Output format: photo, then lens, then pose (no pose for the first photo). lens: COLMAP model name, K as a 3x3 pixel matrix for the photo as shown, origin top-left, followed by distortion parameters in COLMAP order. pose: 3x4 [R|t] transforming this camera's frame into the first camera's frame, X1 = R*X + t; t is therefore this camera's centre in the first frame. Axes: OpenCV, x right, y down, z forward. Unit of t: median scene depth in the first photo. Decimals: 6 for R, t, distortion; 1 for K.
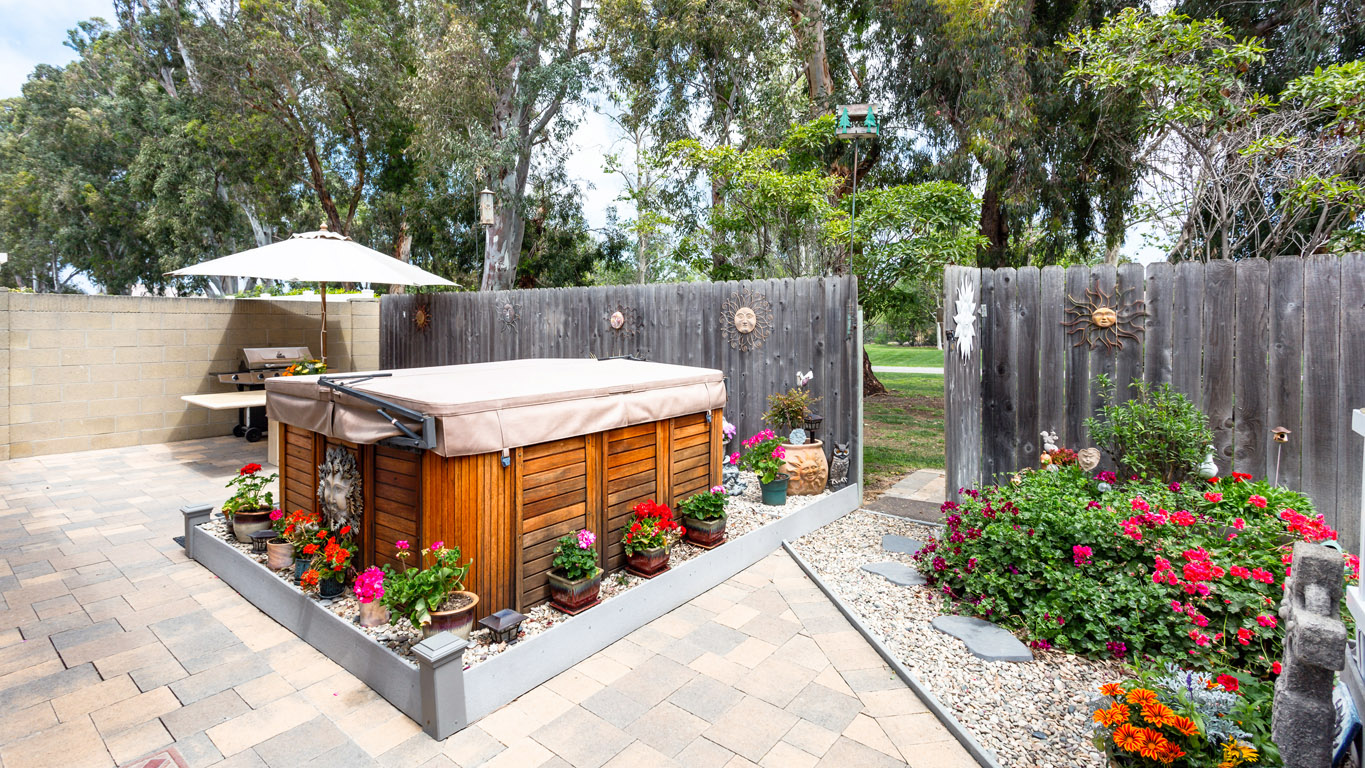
lens RADIAL K [[650.0, 0, 679.9], [0, 650.0, 329.6], [0, 0, 1]] dist [-0.001423, -0.000741]
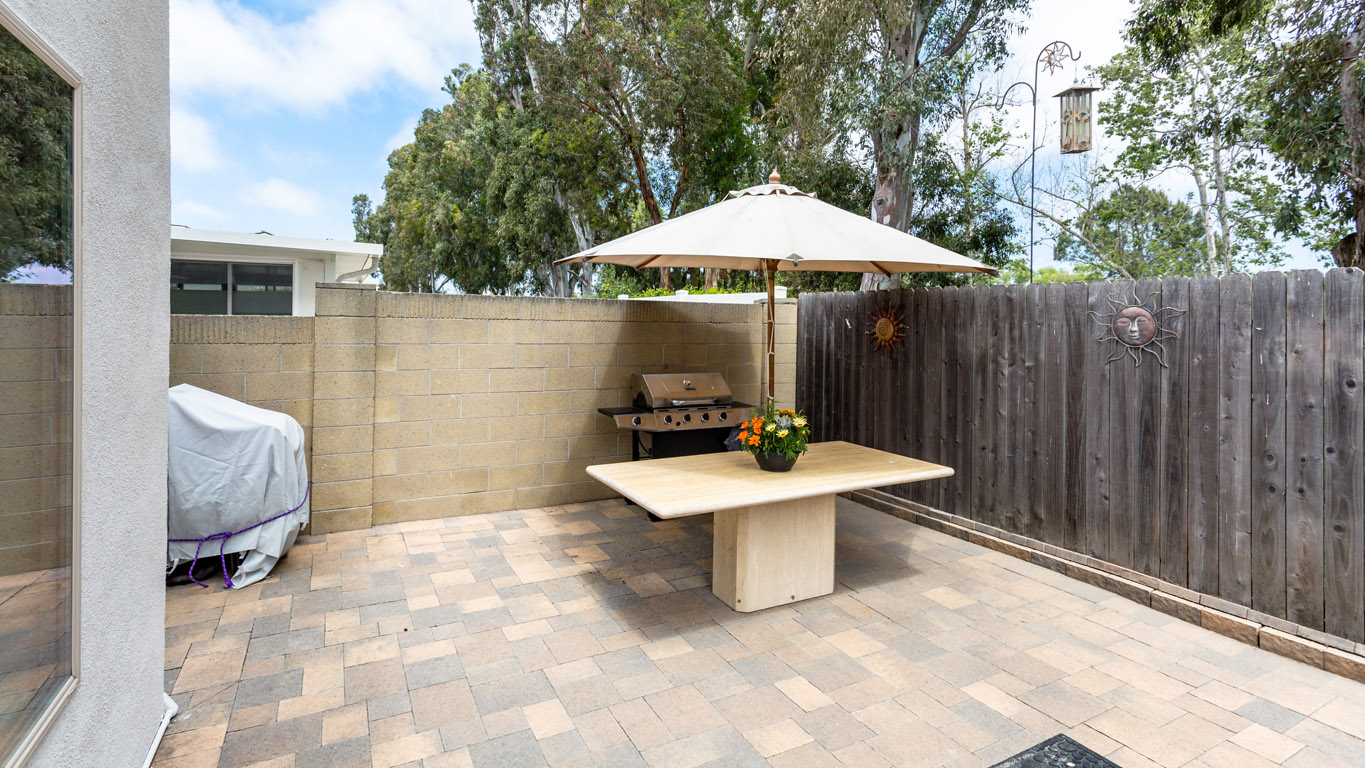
lens RADIAL K [[683.4, 0, 681.3], [0, 683.4, 315.8], [0, 0, 1]] dist [0.000418, 0.000006]
pose [[0.914354, 0.003539, -0.404900, -0.087841], [-0.013688, 0.999660, -0.022173, -0.003988], [0.404684, 0.025817, 0.914092, 0.093166]]
